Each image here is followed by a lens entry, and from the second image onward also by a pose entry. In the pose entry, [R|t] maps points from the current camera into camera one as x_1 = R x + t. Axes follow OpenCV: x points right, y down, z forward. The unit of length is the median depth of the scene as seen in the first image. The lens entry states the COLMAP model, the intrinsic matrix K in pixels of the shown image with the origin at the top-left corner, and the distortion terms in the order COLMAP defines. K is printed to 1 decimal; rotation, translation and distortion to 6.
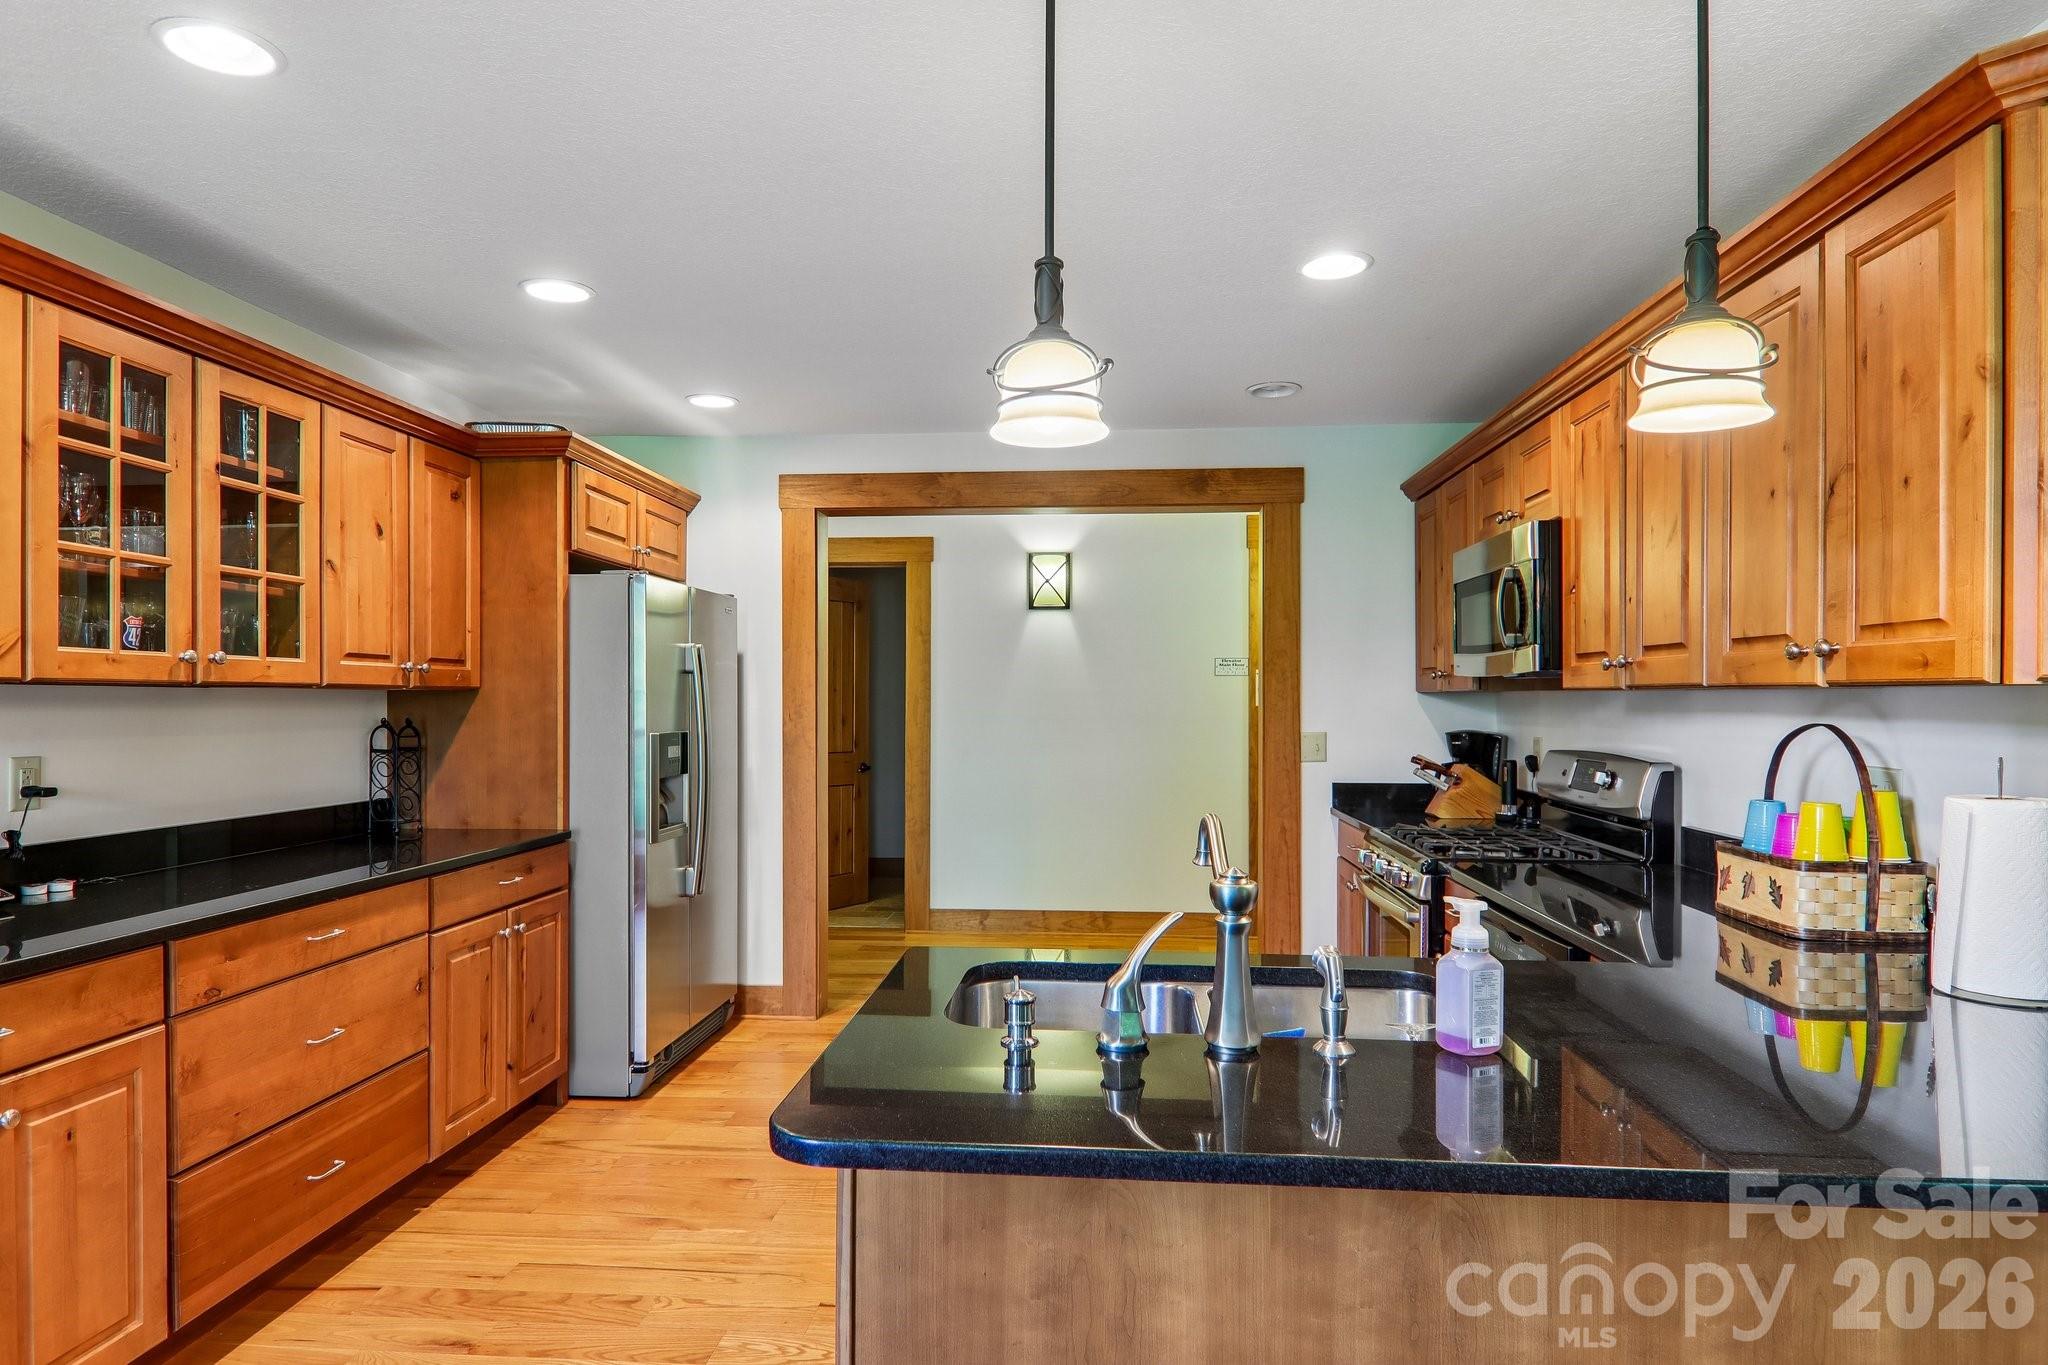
lens RADIAL K [[1162.9, 0, 1024.9], [0, 1162.9, 711.0], [0, 0, 1]] dist [0.000059, -0.012670]
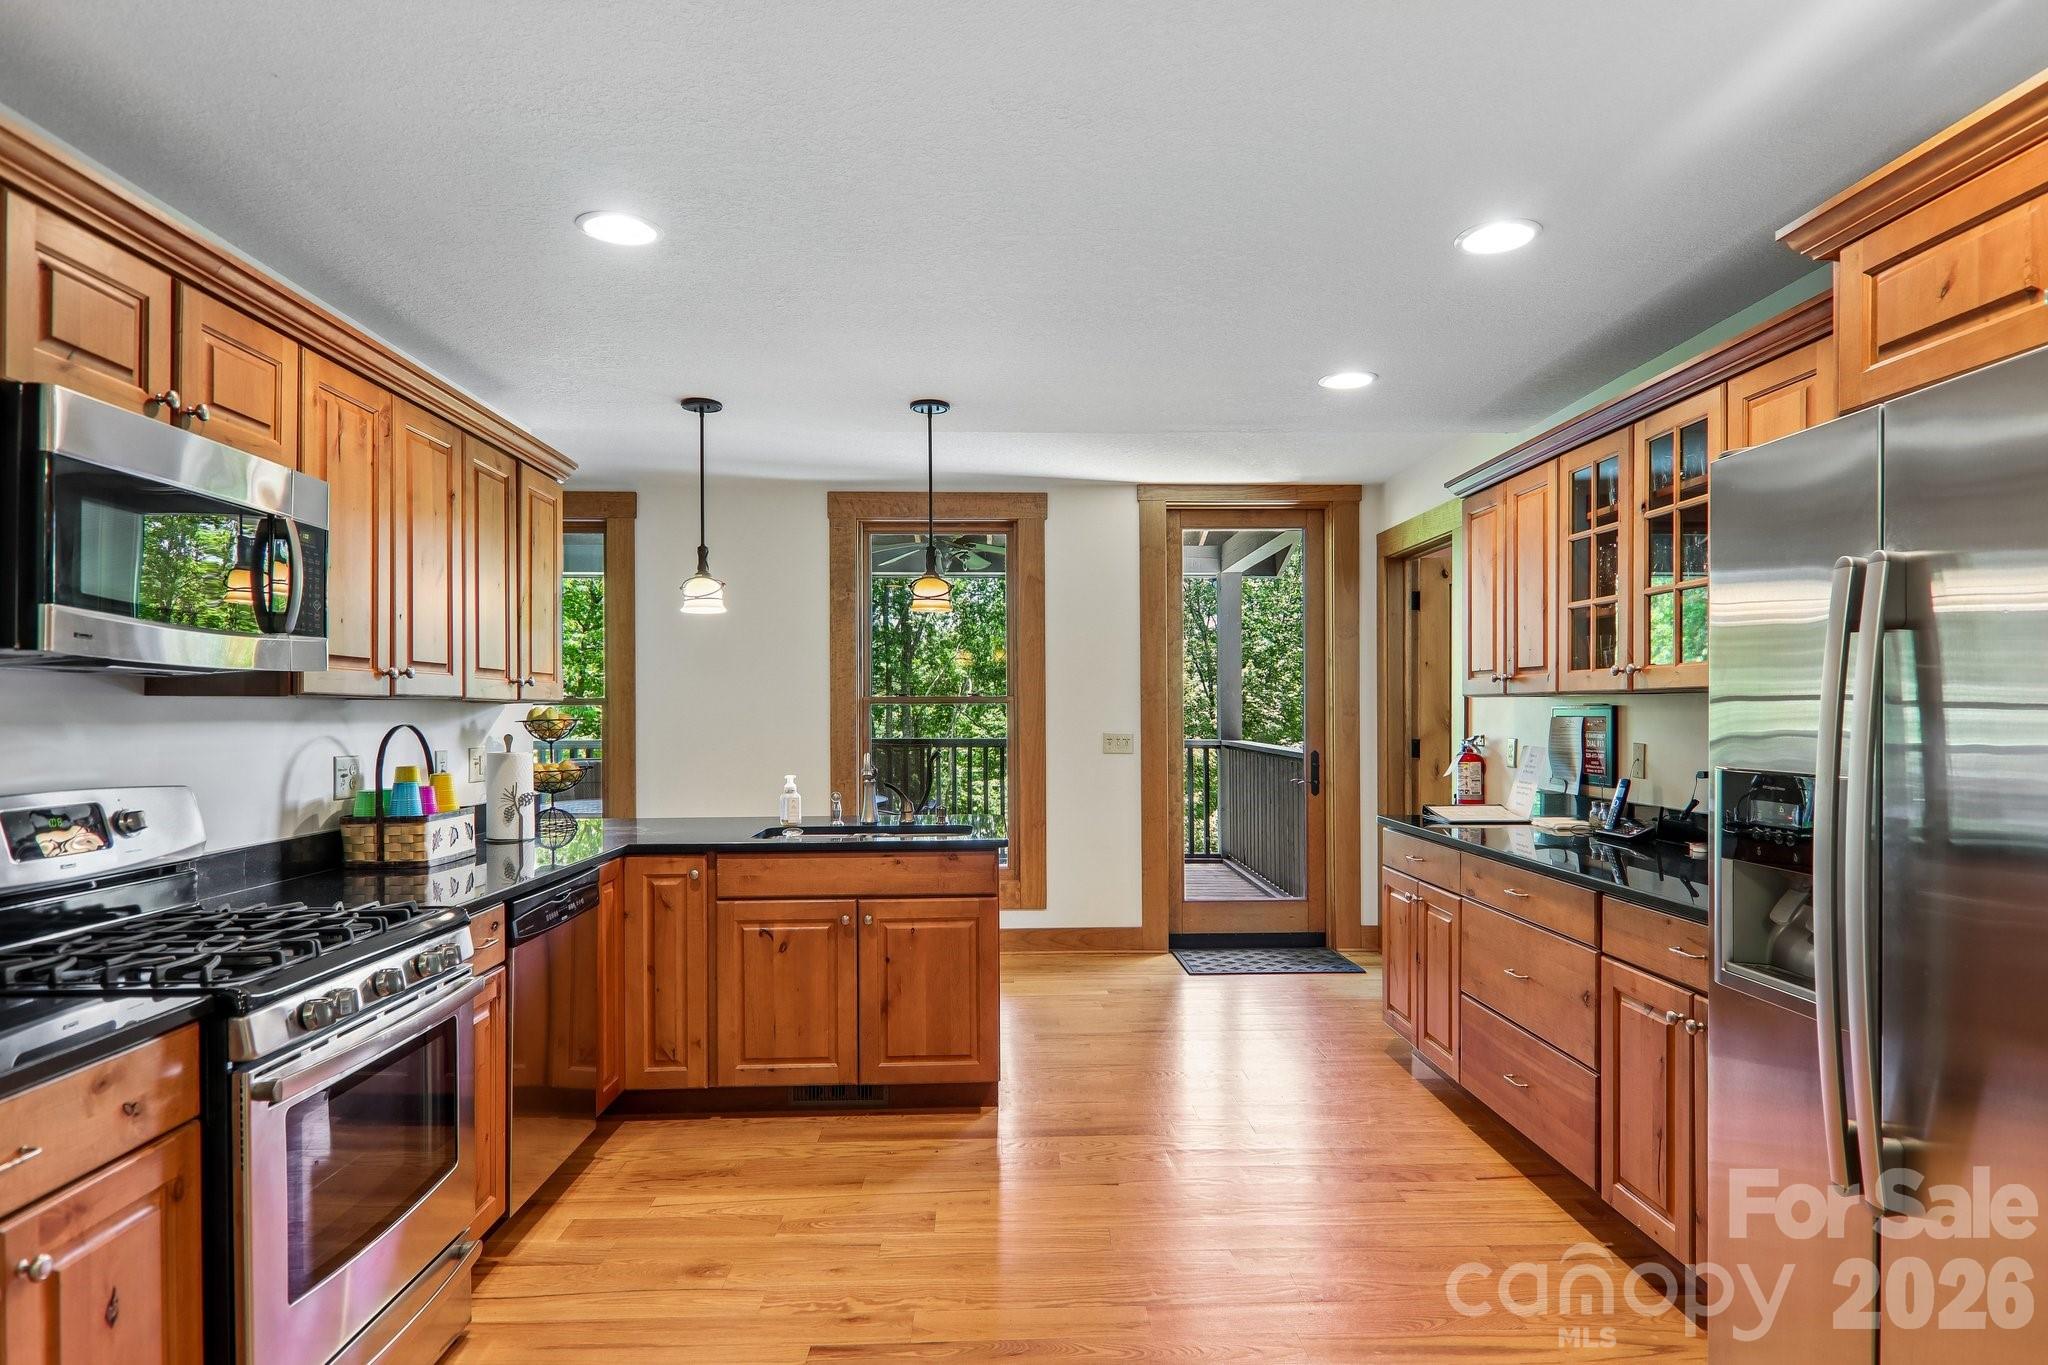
lens RADIAL K [[1162.9, 0, 1024.9], [0, 1162.9, 711.0], [0, 0, 1]] dist [0.000059, -0.012670]
pose [[-0.995072, 0.000242, -0.099157, 0.050853], [0.000043, 0.999998, 0.002011, -0.006480], [0.099158, 0.001997, -0.995070, 2.212668]]
